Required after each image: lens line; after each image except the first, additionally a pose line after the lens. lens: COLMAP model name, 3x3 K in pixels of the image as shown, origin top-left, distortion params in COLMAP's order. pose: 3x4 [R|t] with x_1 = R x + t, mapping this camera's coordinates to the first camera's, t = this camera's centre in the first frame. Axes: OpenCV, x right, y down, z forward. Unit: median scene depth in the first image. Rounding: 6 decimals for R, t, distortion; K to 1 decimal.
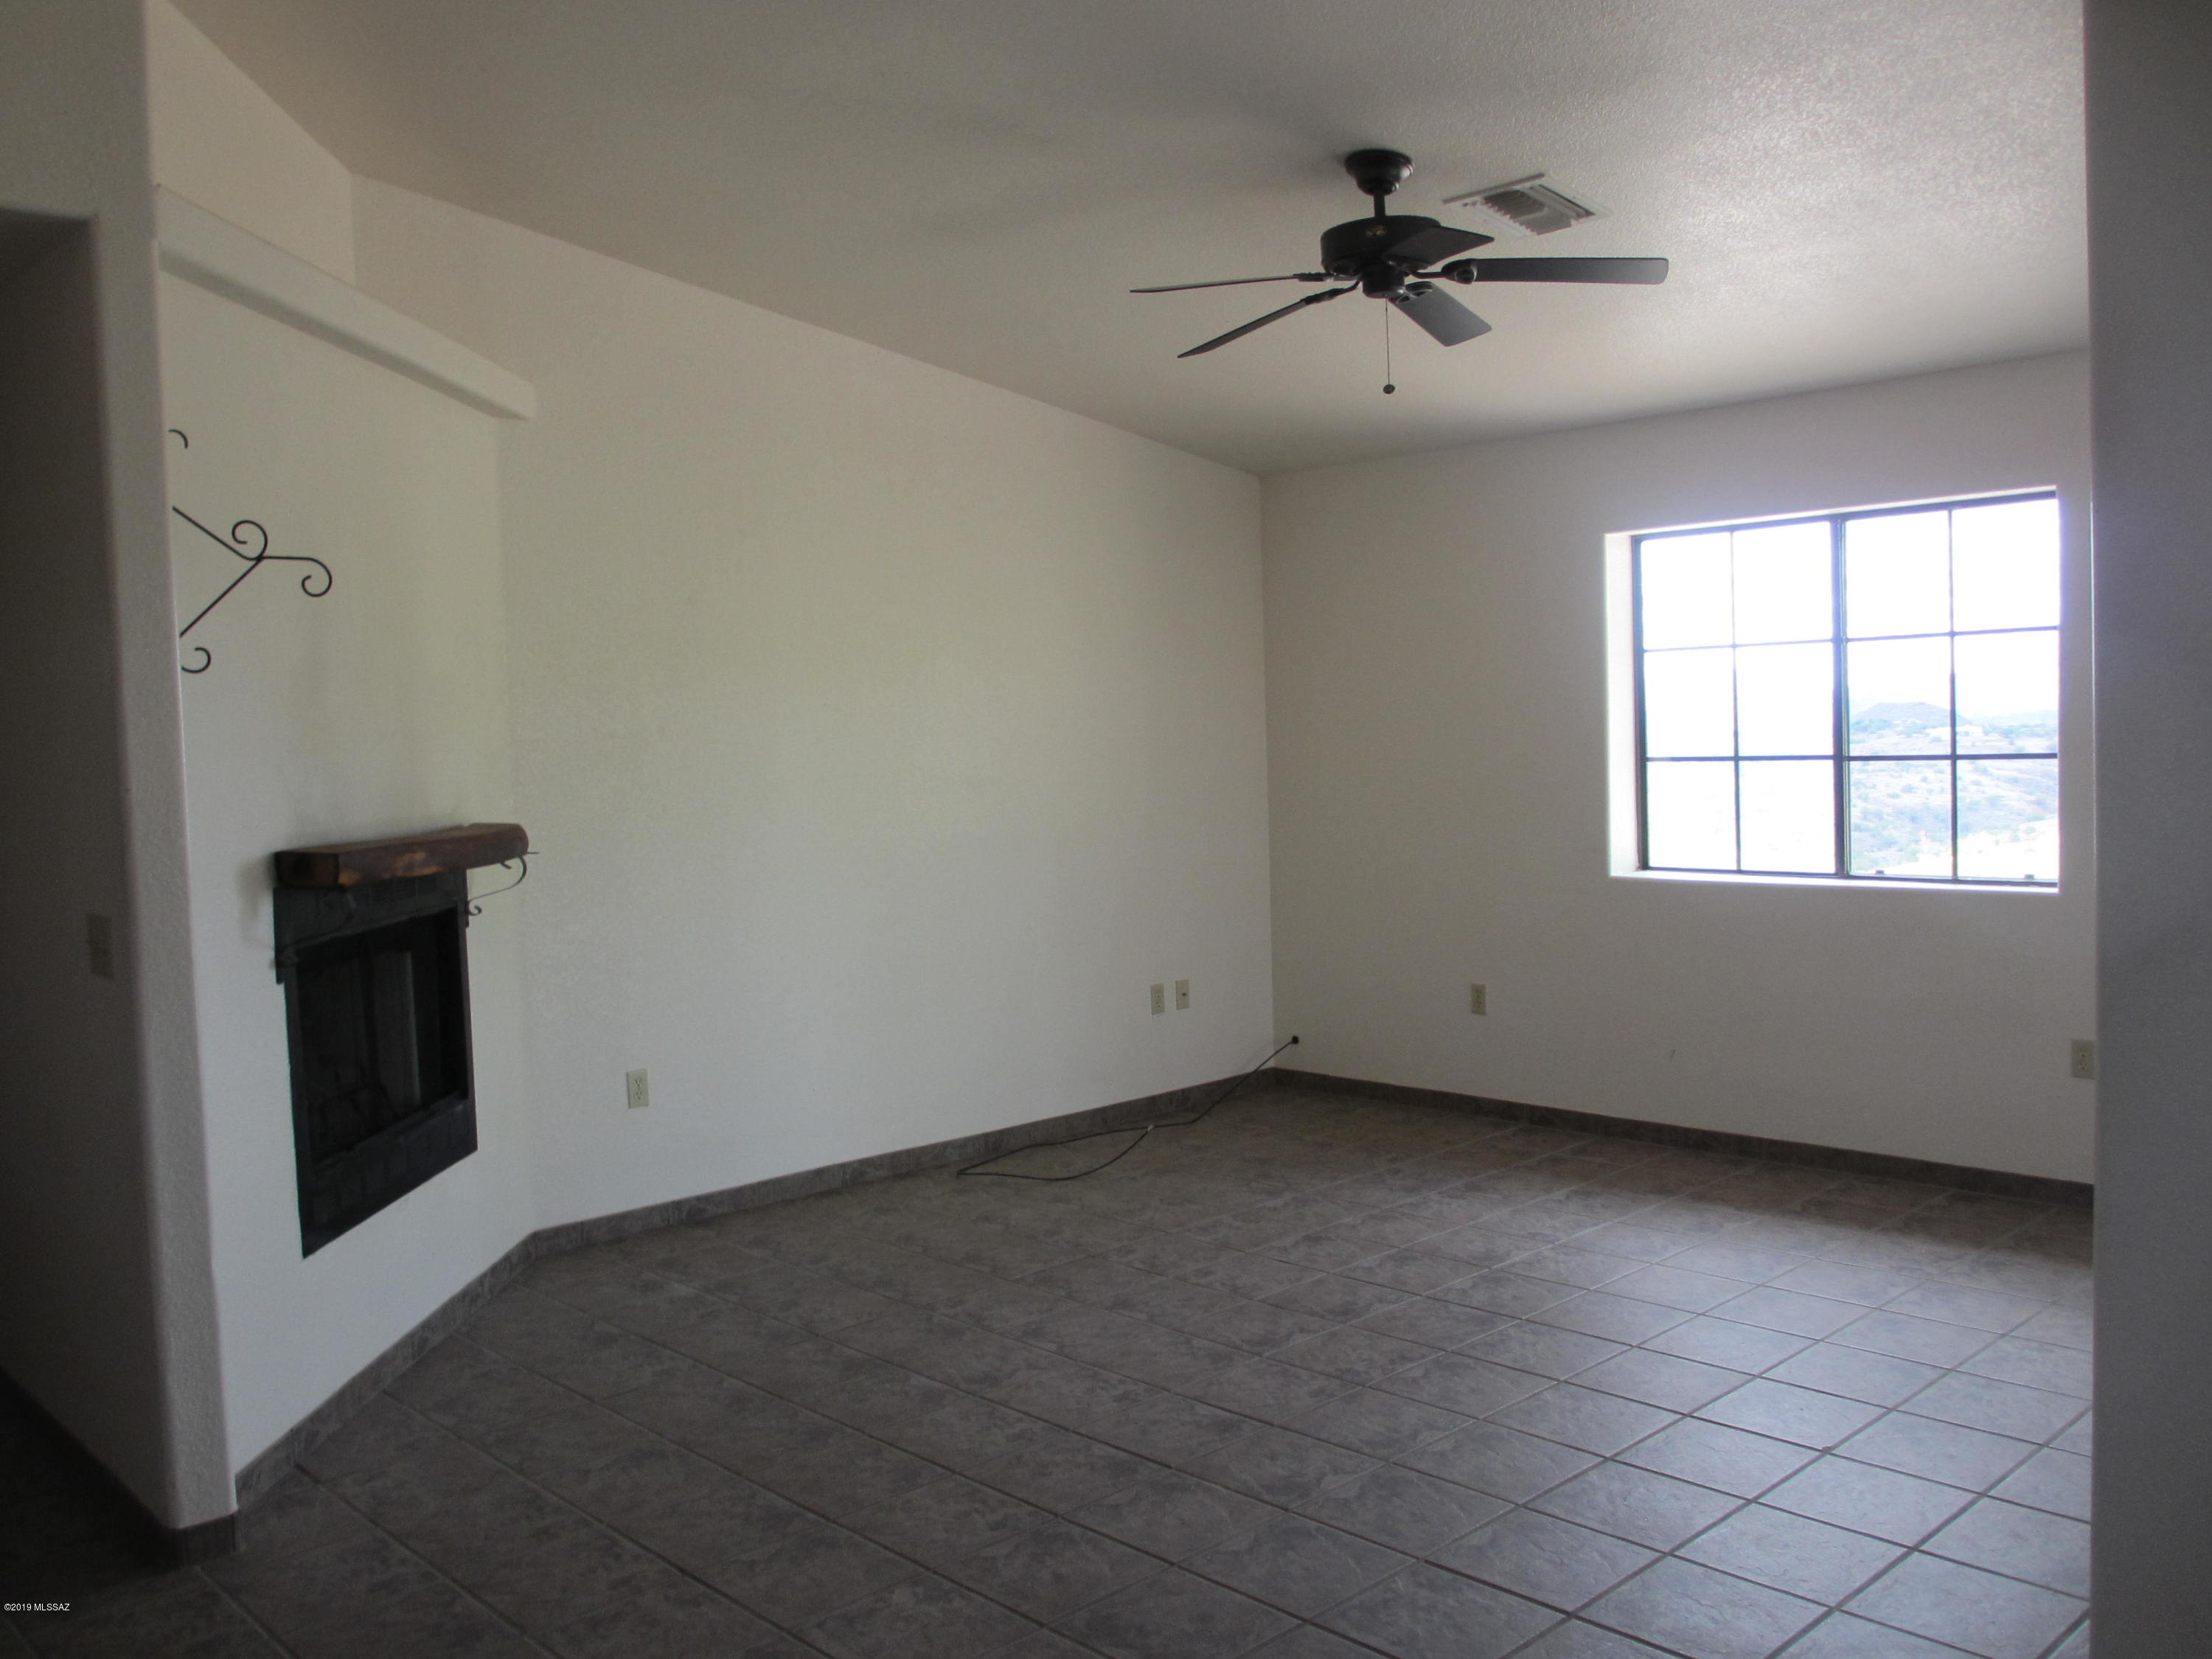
lens RADIAL K [[1849.1, 0, 1104.1], [0, 1849.1, 837.7], [0, 0, 1]] dist [-0.073272, 0.055099]
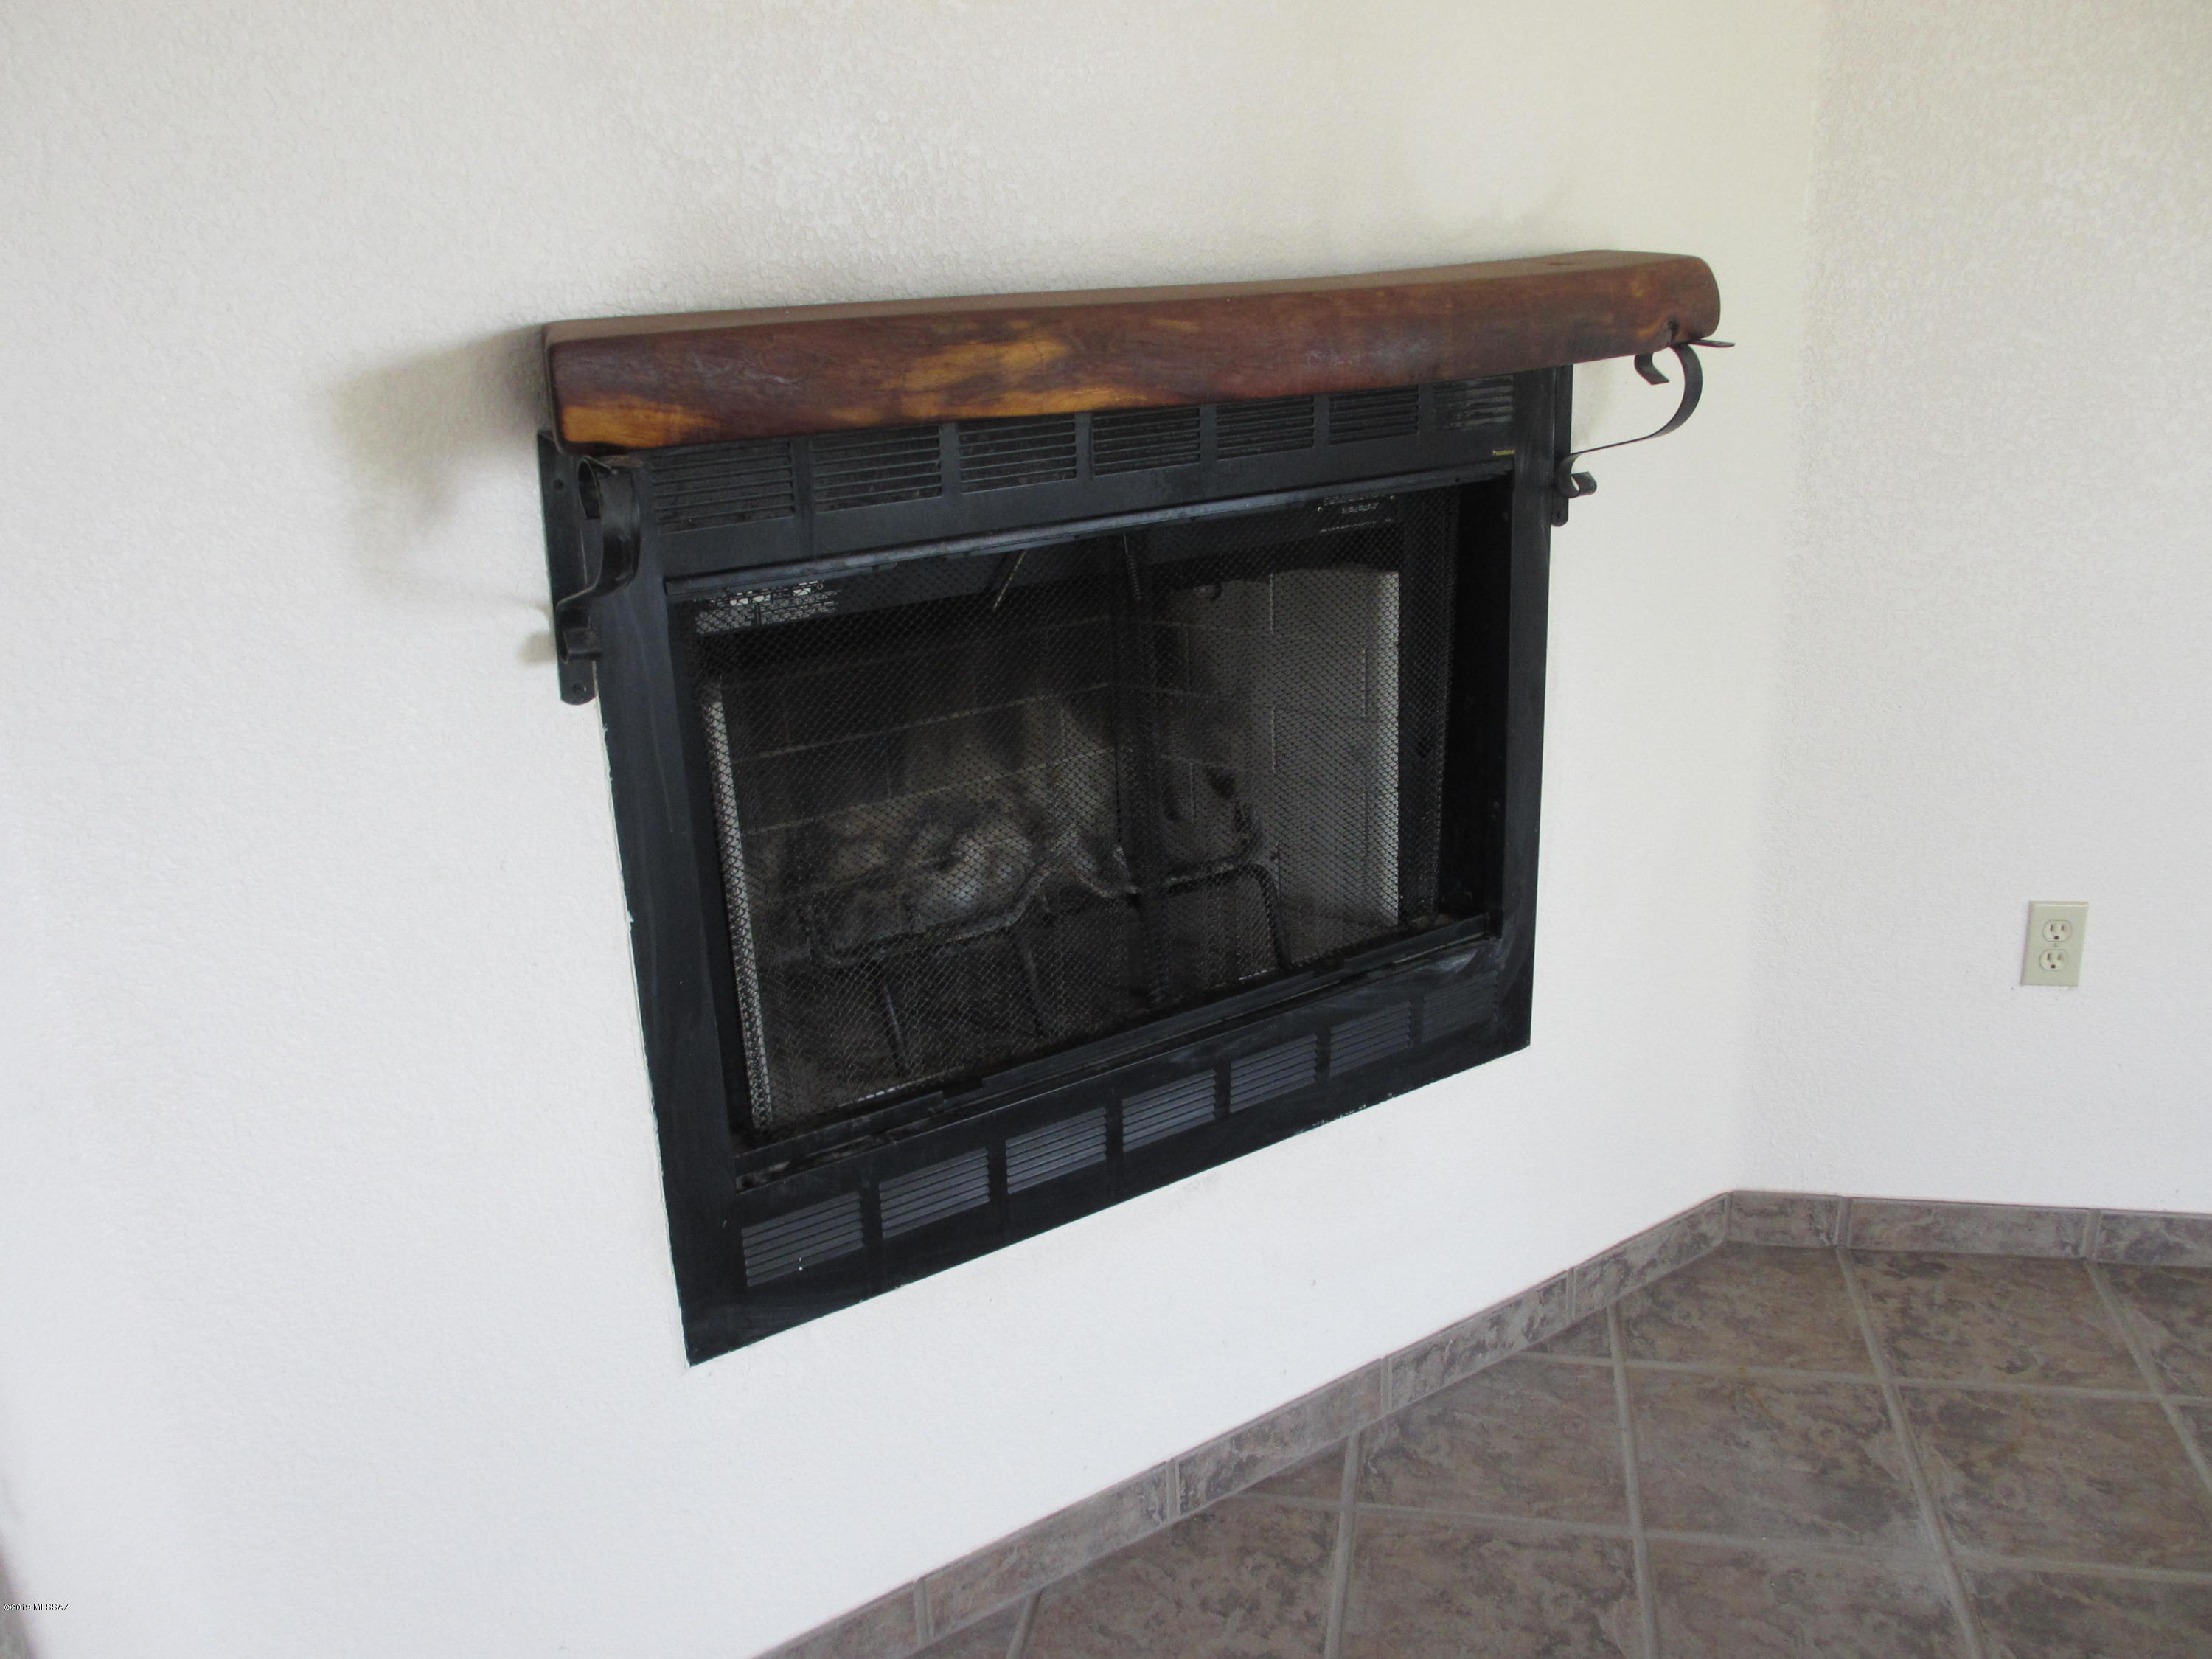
lens RADIAL K [[1849.1, 0, 1104.1], [0, 1849.1, 837.7], [0, 0, 1]] dist [-0.073272, 0.055099]
pose [[0.580957, 0.265690, -0.769349, -0.080394], [-0.023467, 0.950297, 0.310459, -0.008058], [0.813596, -0.162309, 0.558317, 0.686864]]
